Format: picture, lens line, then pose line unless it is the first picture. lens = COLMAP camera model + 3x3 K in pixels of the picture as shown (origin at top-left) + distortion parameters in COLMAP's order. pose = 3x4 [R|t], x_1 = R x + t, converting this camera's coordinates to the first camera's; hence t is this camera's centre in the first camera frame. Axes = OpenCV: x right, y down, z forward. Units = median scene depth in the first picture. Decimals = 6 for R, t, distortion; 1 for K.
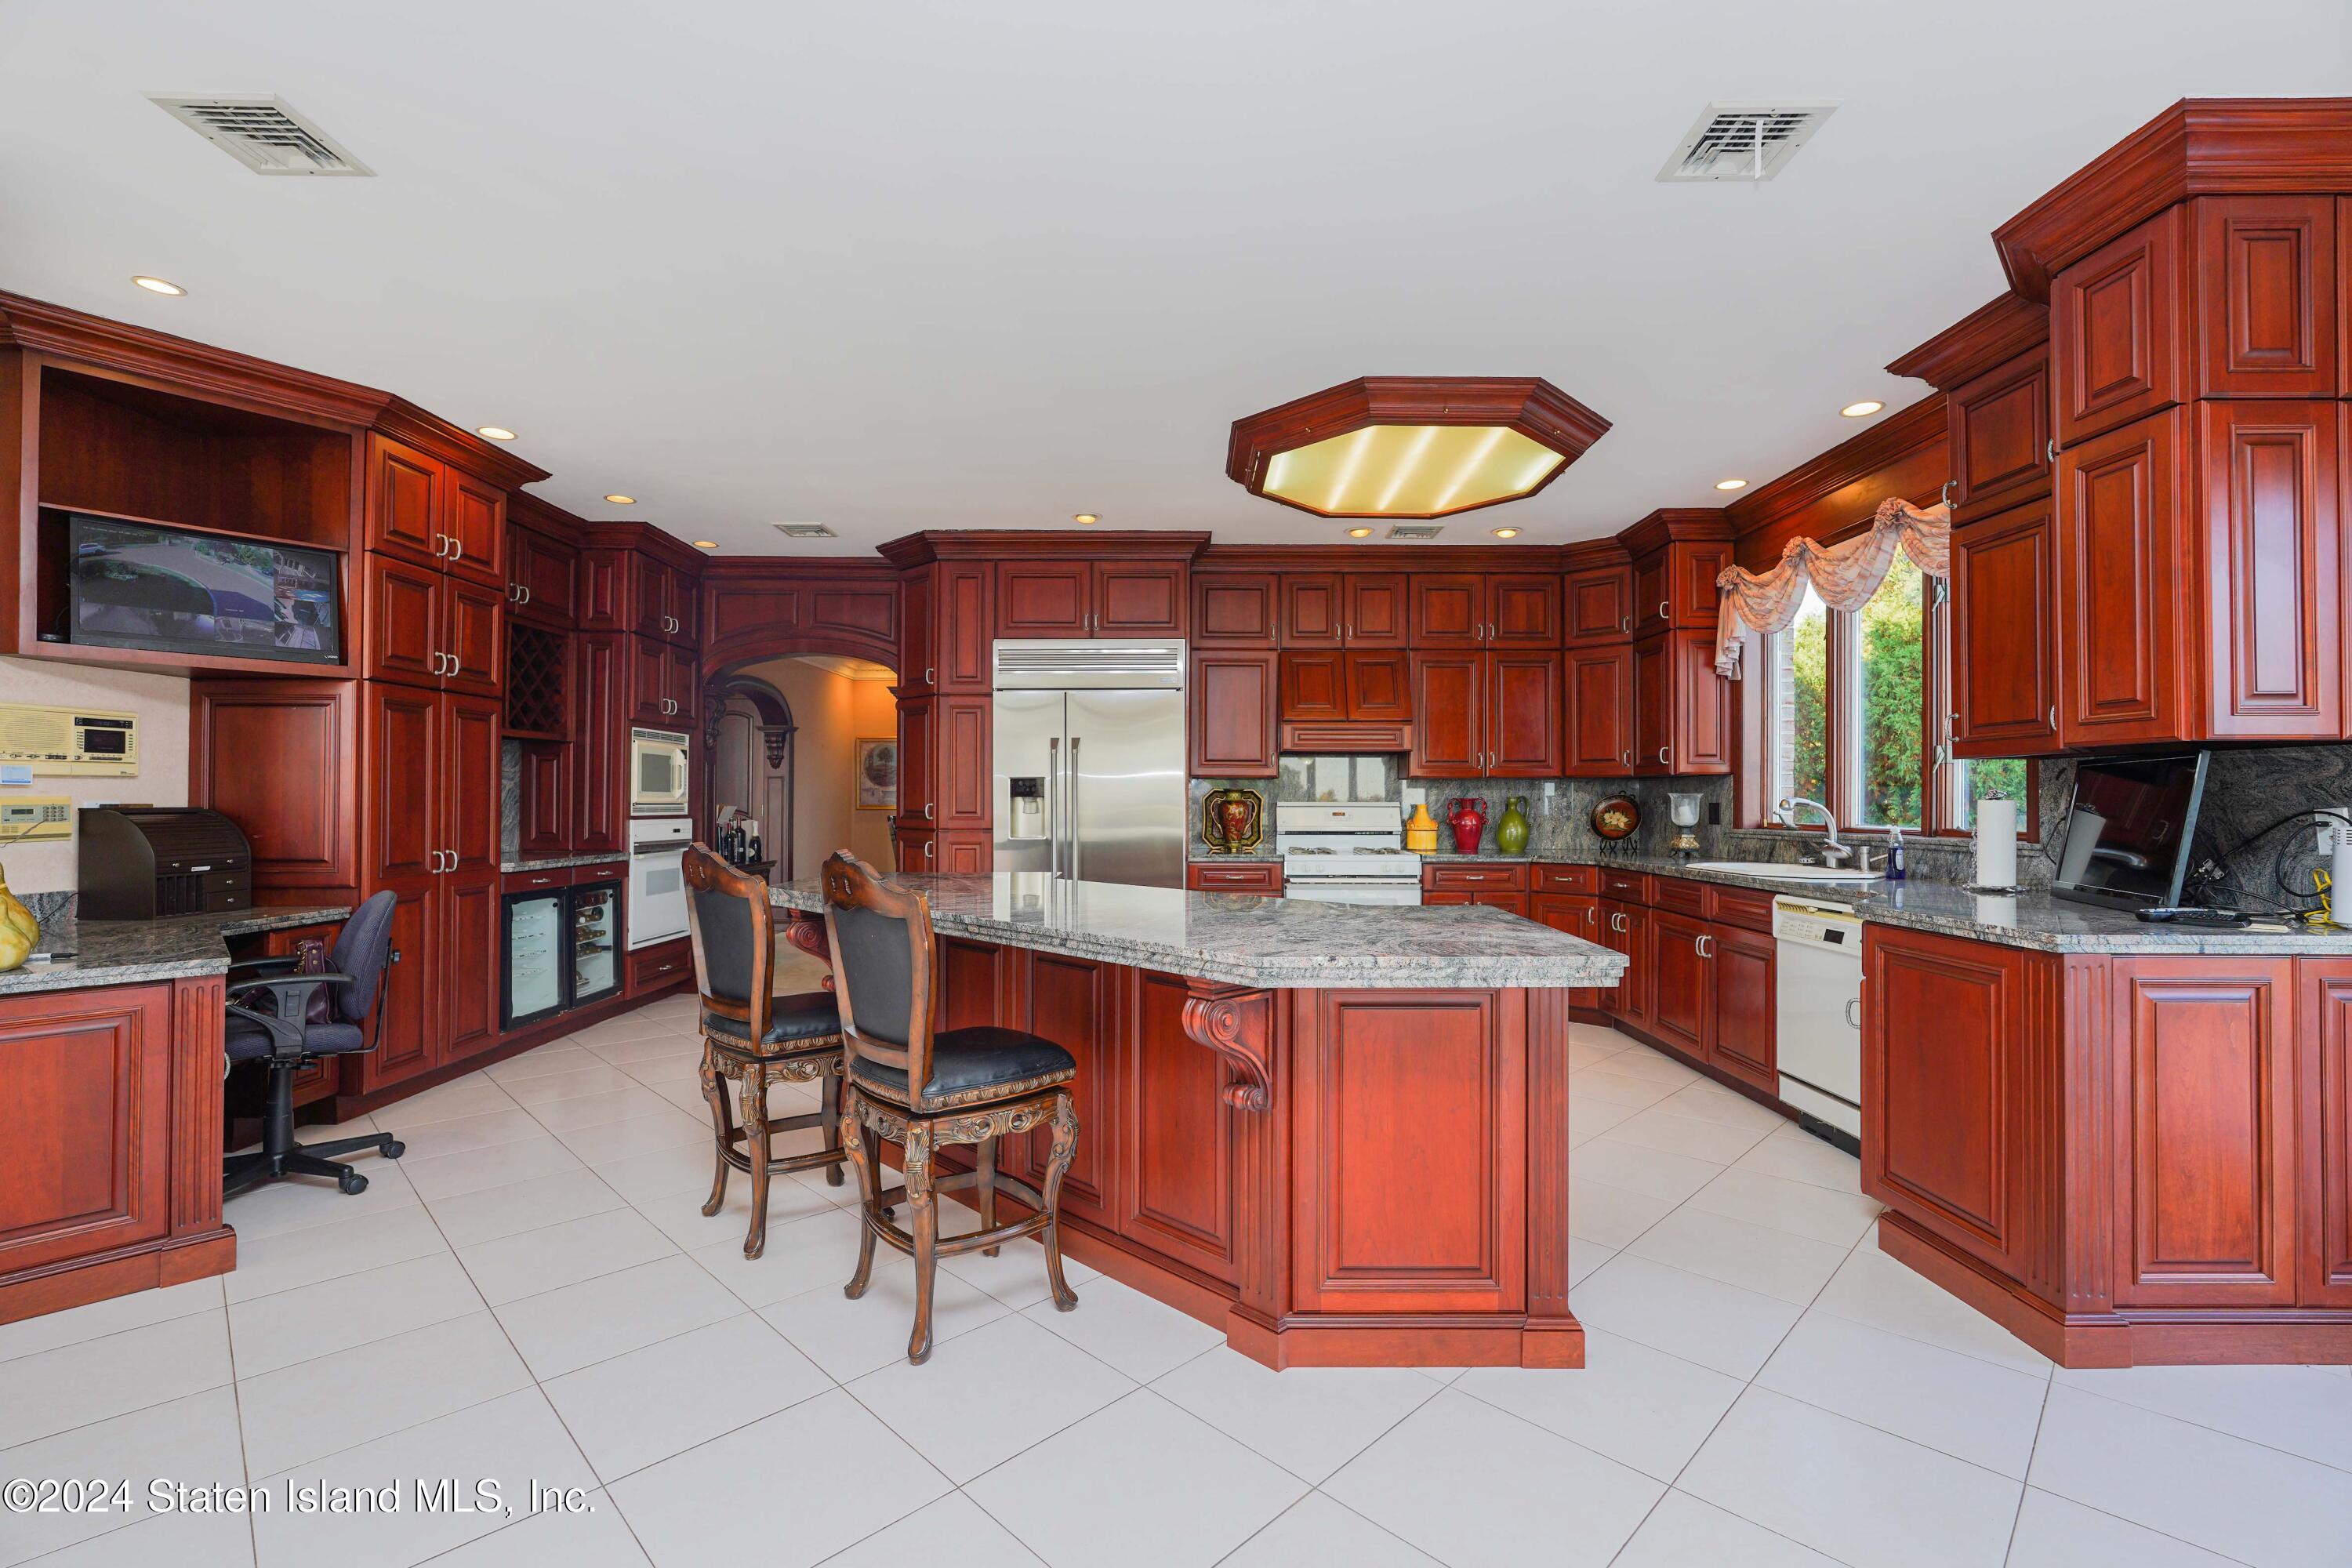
lens RADIAL K [[1027.0, 0, 1179.6], [0, 1027.0, 790.7], [0, 0, 1]] dist [-0.017044, 0.006579]
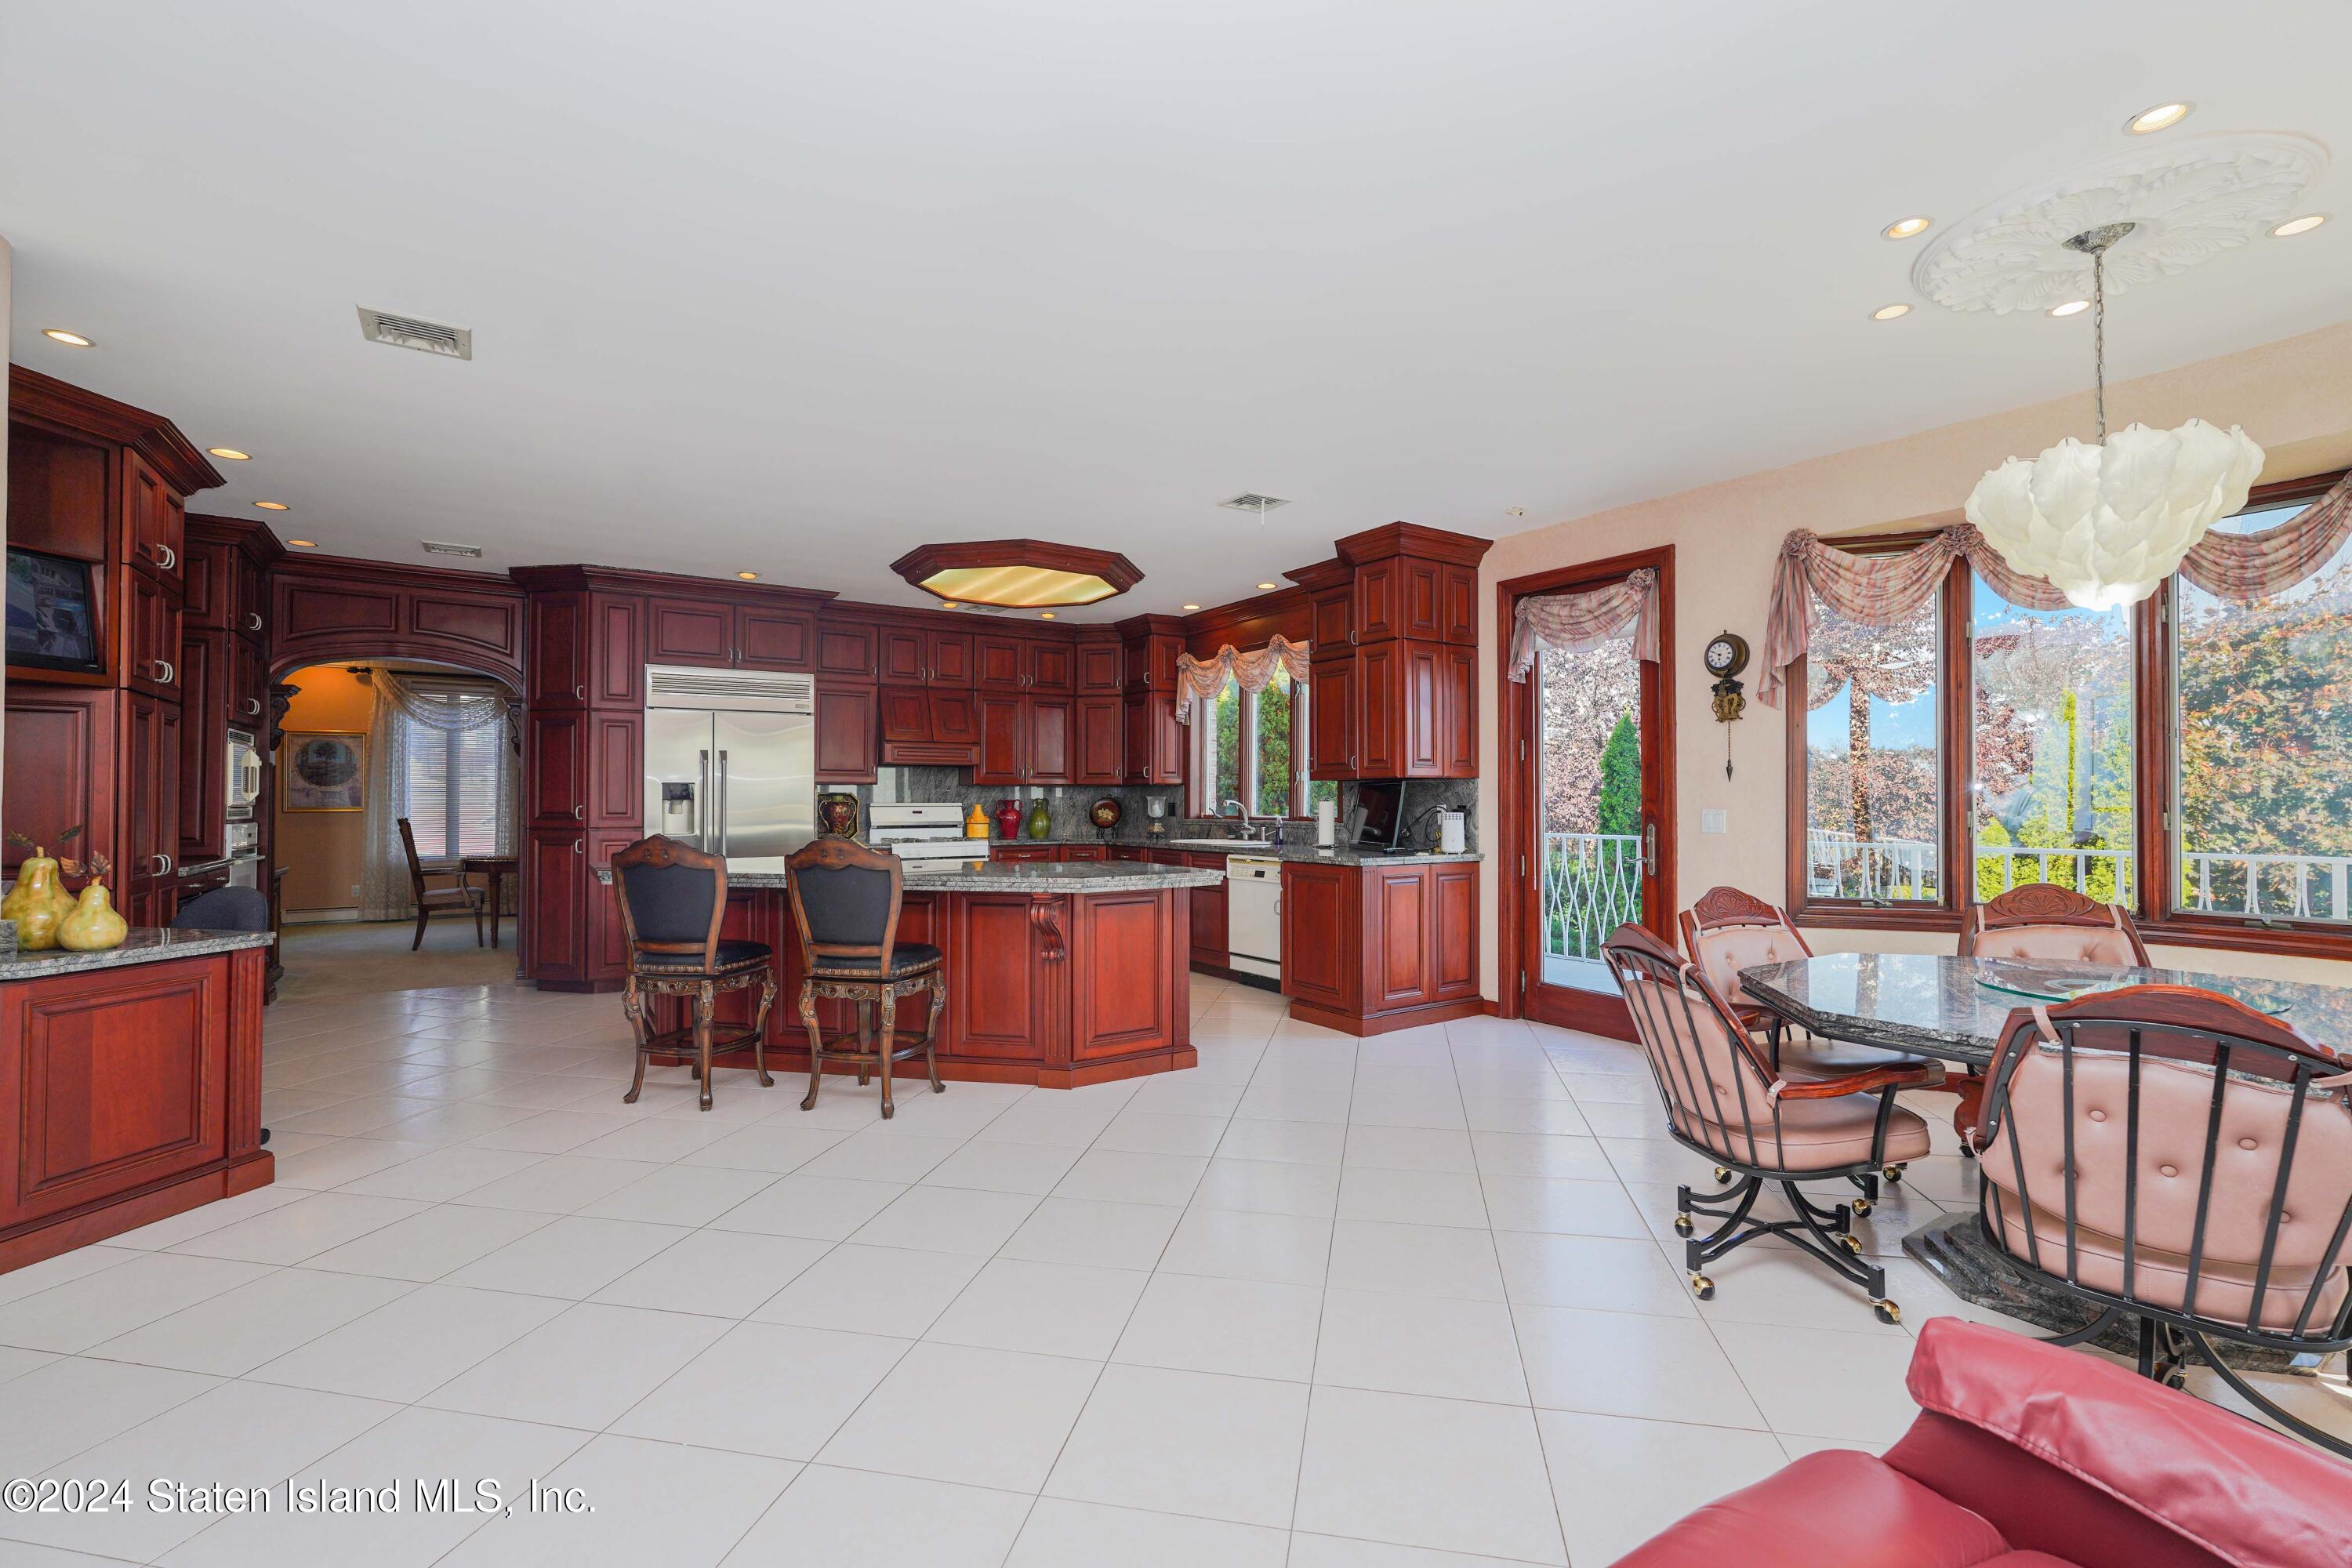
lens RADIAL K [[1027.0, 0, 1186.1], [0, 1027.0, 791.3], [0, 0, 1]] dist [-0.017044, 0.006579]
pose [[0.831850, 0.002511, 0.554994, -0.376735], [-0.003624, 0.999993, 0.000908, -0.007946], [-0.554988, -0.002767, 0.831854, -0.359407]]
